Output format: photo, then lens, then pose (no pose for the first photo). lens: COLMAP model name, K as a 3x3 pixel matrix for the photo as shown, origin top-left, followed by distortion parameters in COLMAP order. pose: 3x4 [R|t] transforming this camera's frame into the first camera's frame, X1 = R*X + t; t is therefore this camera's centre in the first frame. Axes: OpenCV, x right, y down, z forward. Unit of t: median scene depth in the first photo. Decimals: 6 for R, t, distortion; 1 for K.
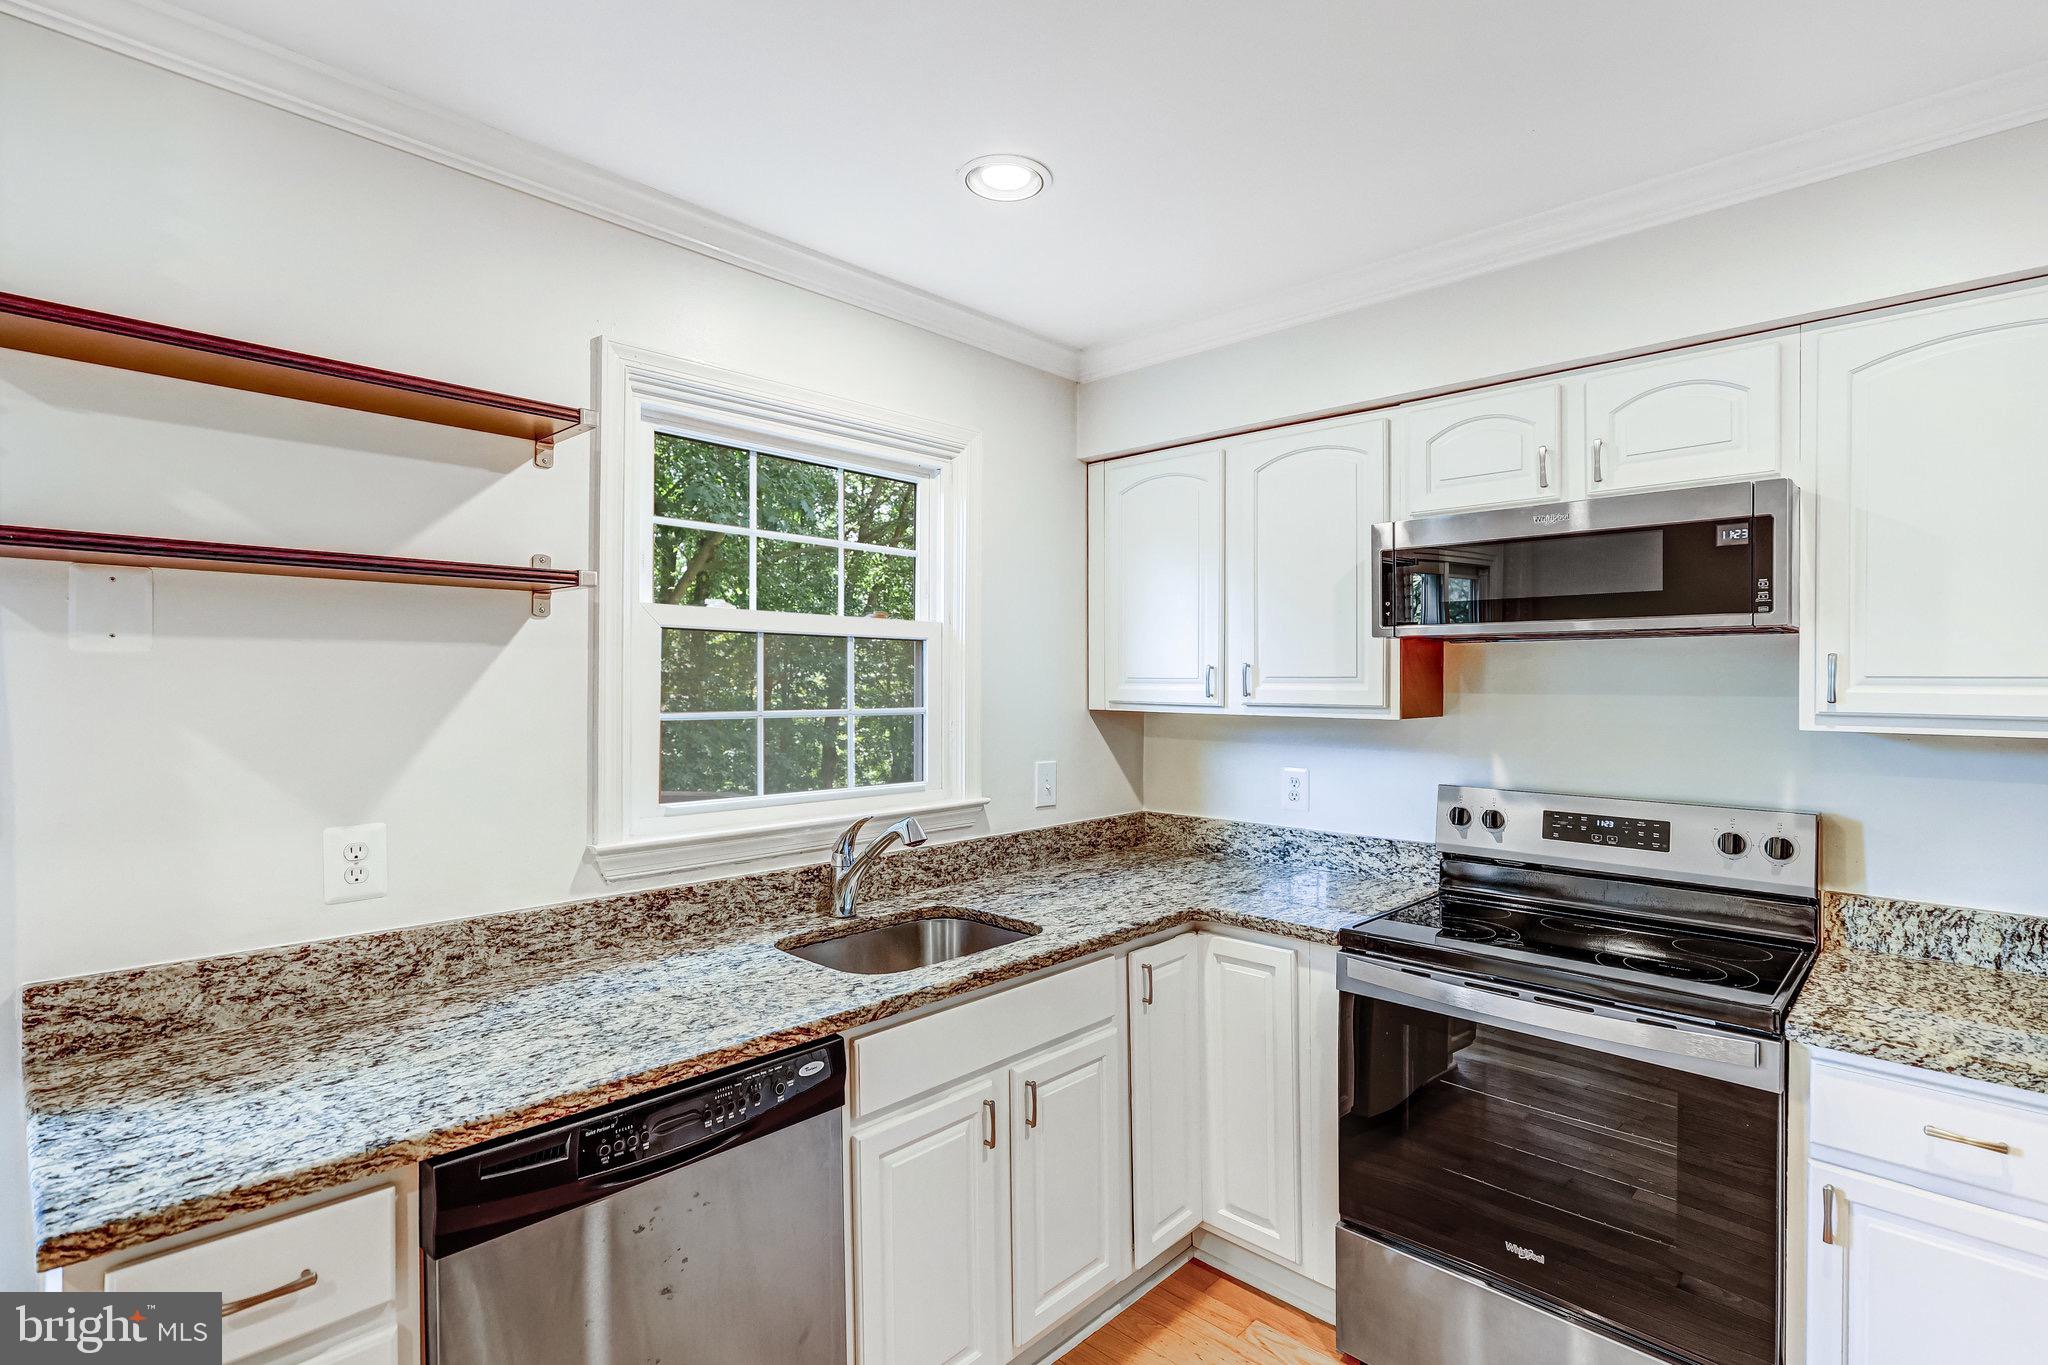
lens RADIAL K [[967.7, 0, 1026.1], [0, 967.7, 665.3], [0, 0, 1]] dist [0.002357, -0.000760]
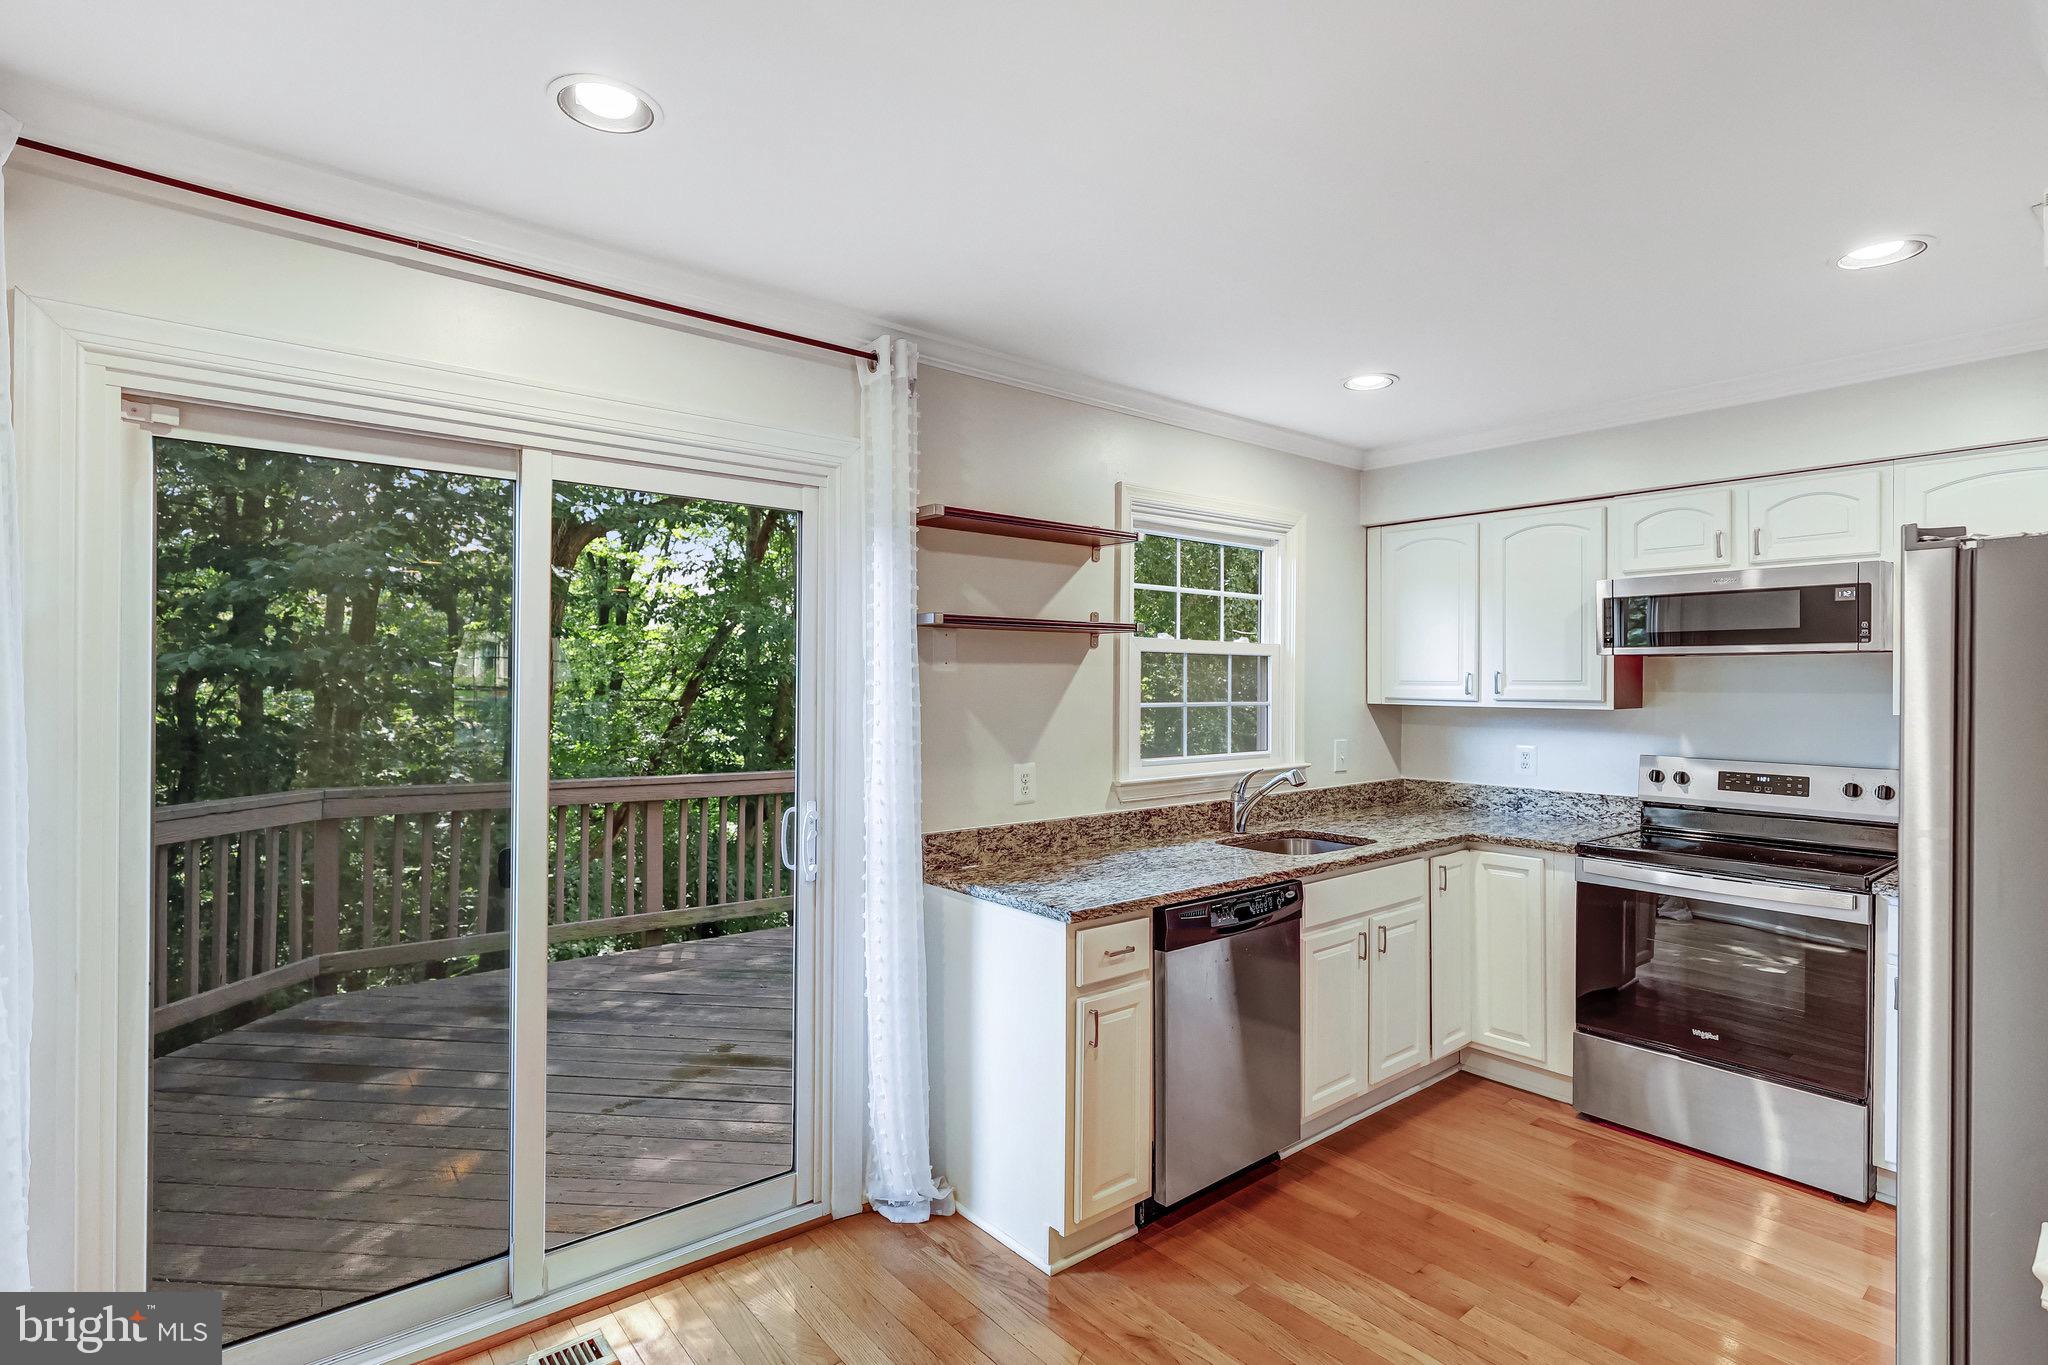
lens RADIAL K [[967.7, 0, 1028.1], [0, 967.7, 676.2], [0, 0, 1]] dist [0.002357, -0.000760]
pose [[0.991988, -0.003101, -0.126294, -0.353800], [0.004678, 0.999915, 0.012196, -0.019000], [0.126245, -0.012689, 0.991918, -0.653712]]
